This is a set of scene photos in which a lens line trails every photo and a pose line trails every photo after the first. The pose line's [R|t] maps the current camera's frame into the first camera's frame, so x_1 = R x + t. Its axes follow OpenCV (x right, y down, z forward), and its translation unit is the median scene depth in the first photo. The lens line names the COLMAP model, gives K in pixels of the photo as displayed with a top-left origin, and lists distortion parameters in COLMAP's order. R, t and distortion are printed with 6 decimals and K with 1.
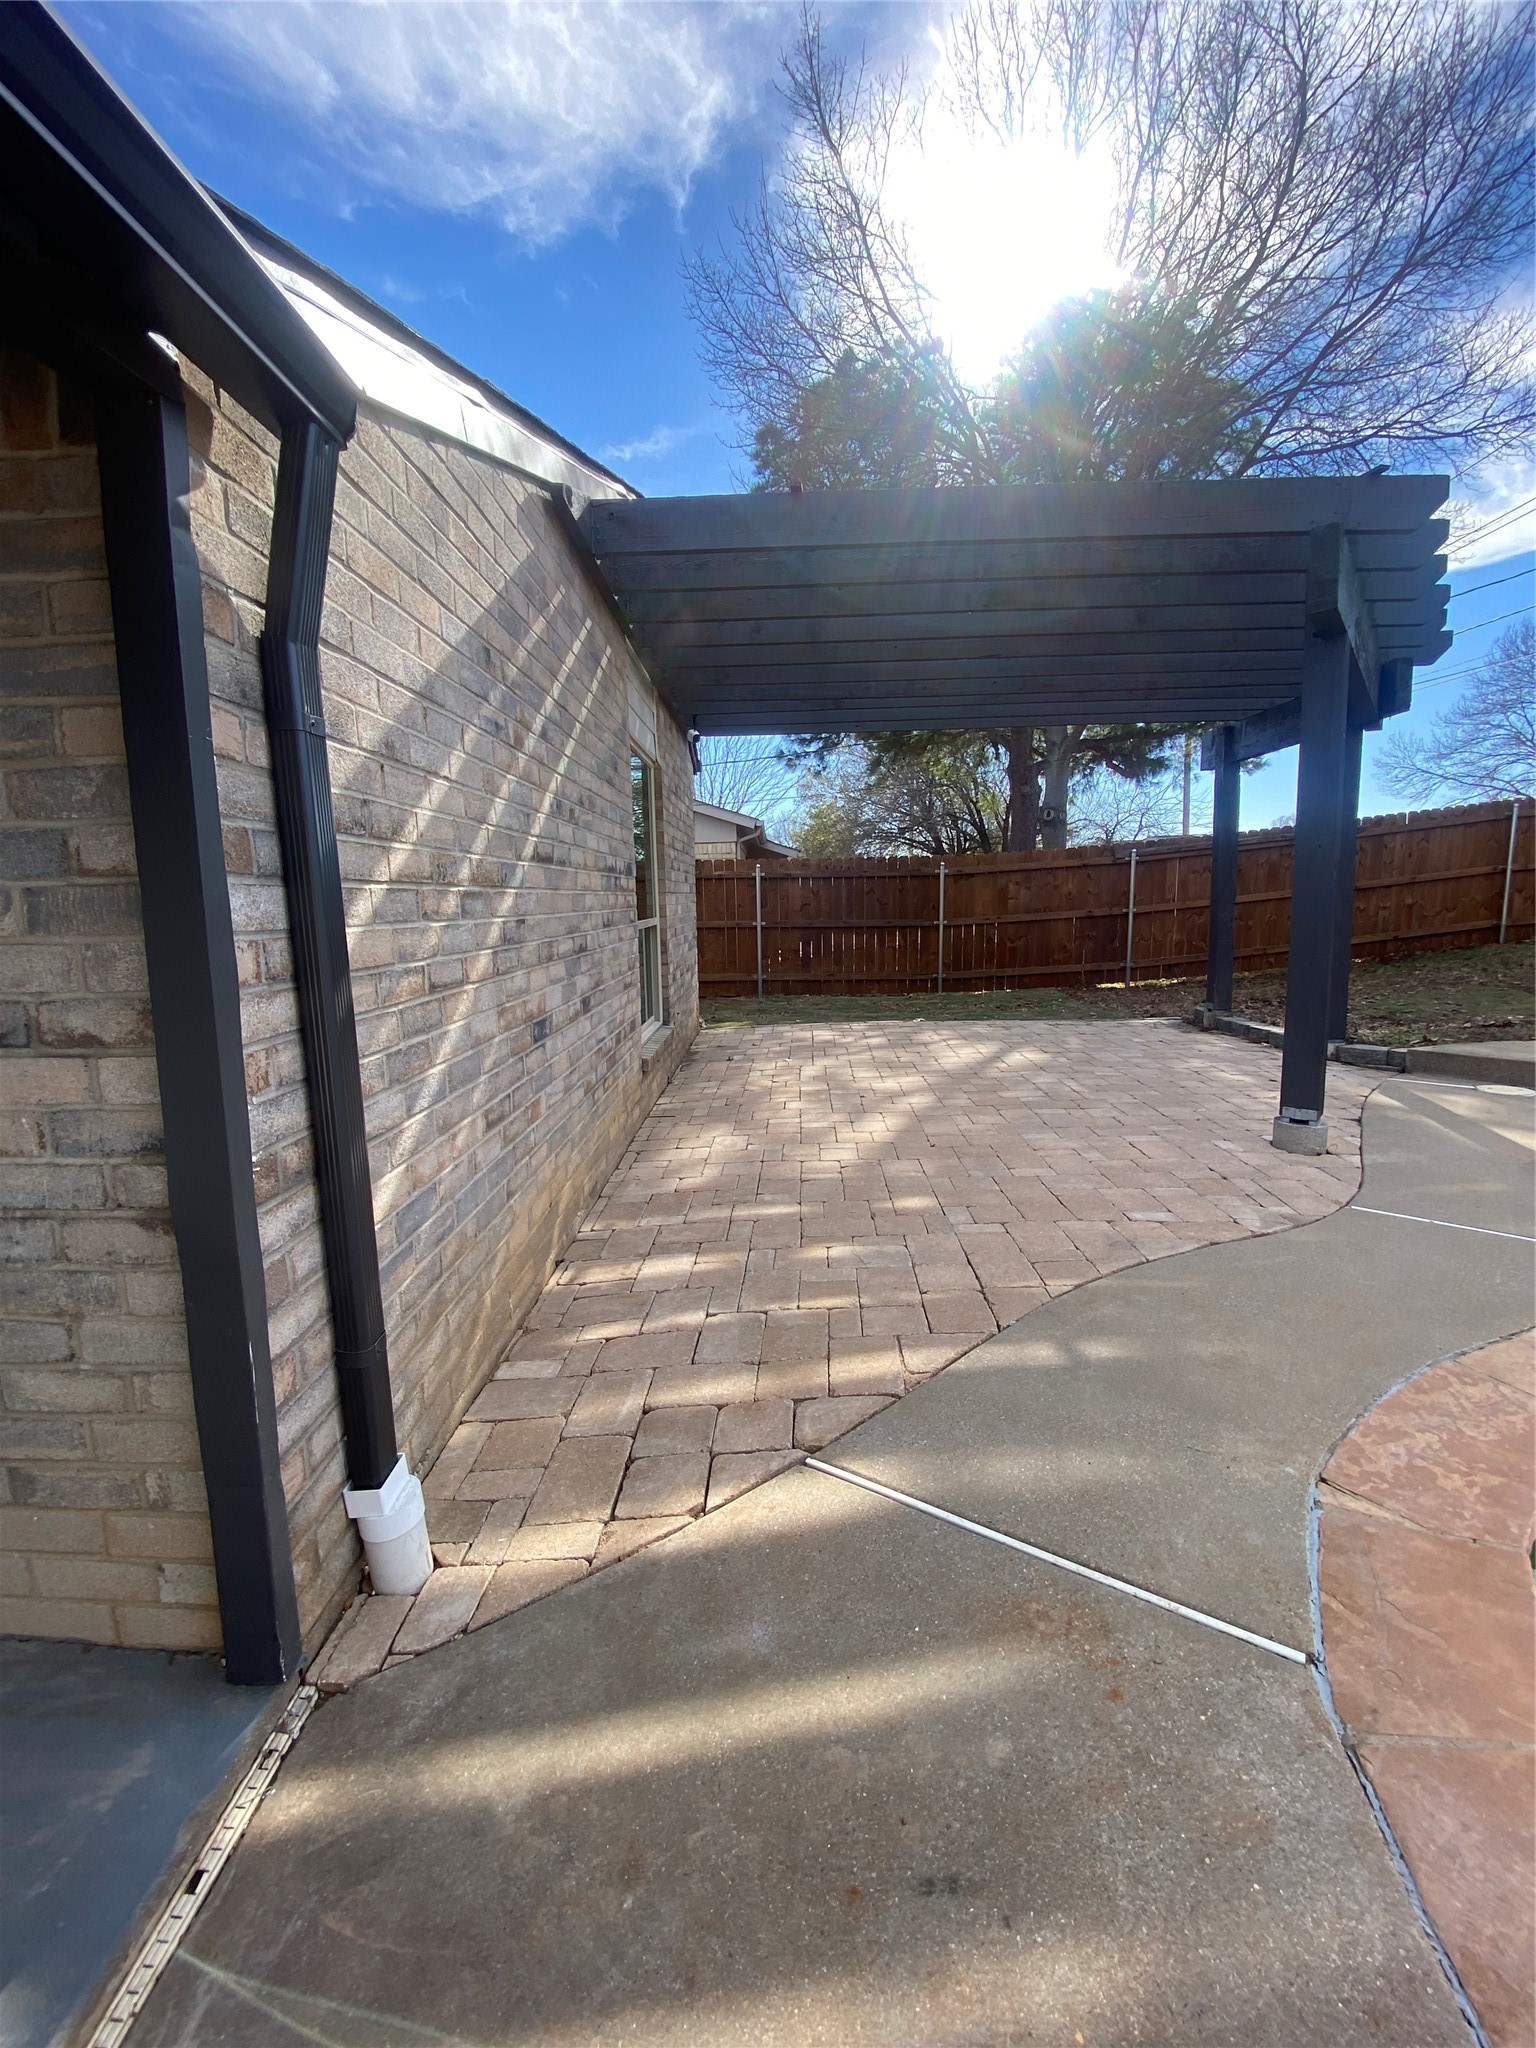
lens RADIAL K [[851.9, 0, 741.7], [0, 851.9, 1018.2], [0, 0, 1]] dist [0.044839, -0.036635]
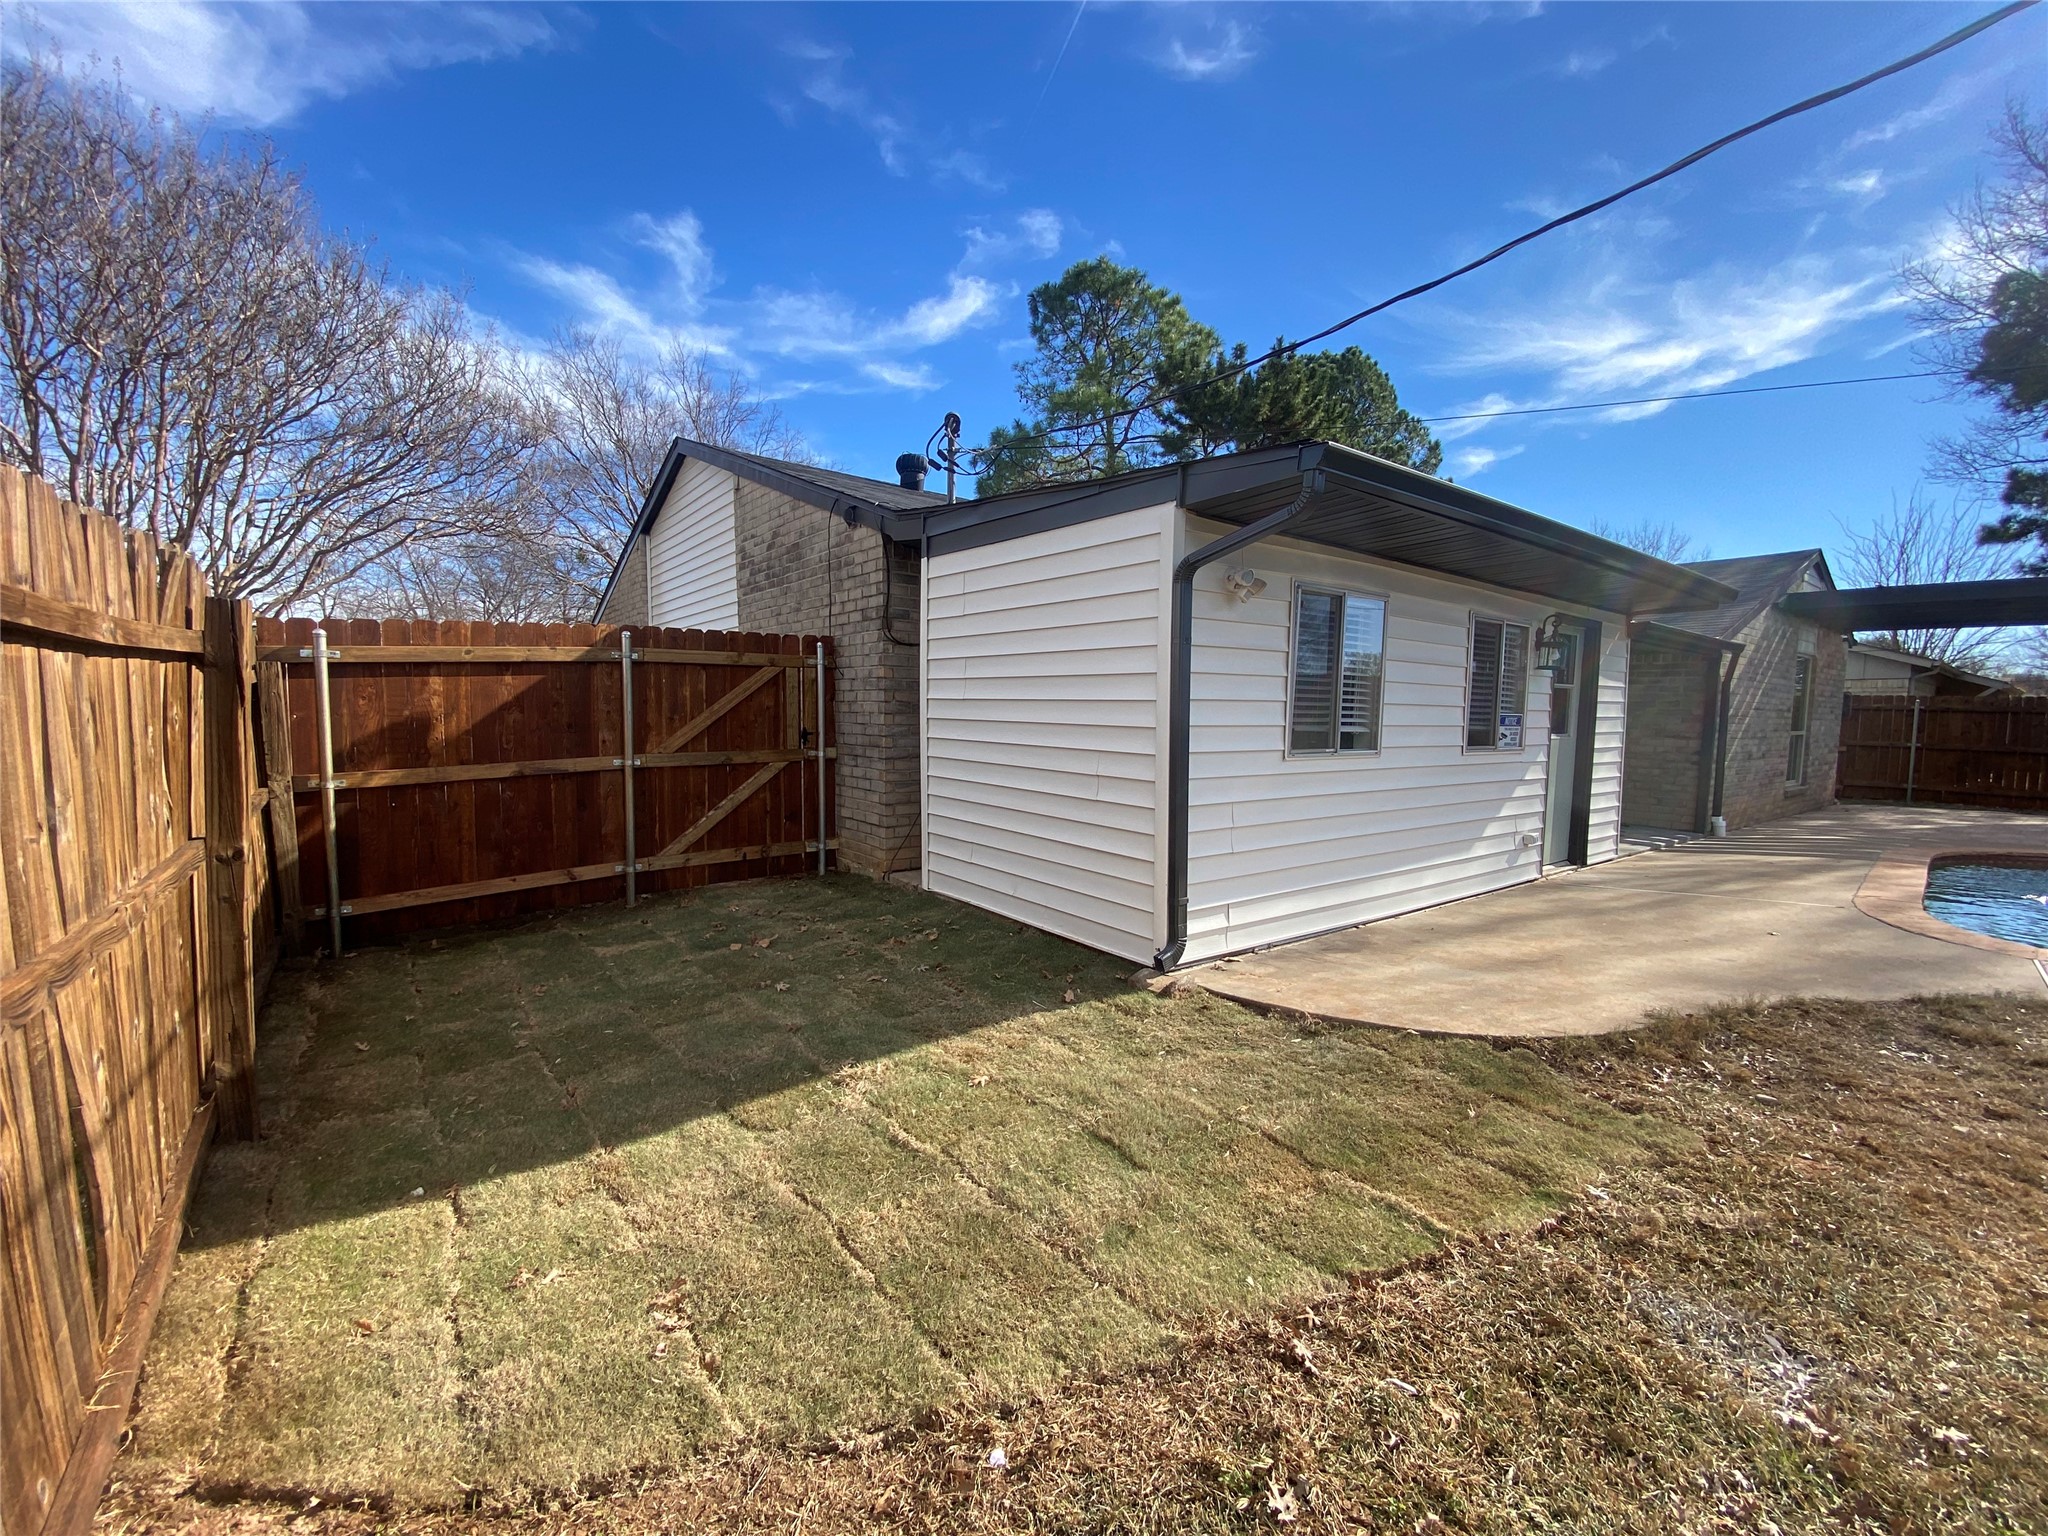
lens RADIAL K [[851.9, 0, 1024.8], [0, 851.9, 788.0], [0, 0, 1]] dist [0.044839, -0.036635]
pose [[0.654941, 0.097265, -0.749395, 0.236938], [-0.134504, 0.990851, 0.011052, 0.243890], [0.743614, 0.093558, 0.662031, -1.730161]]
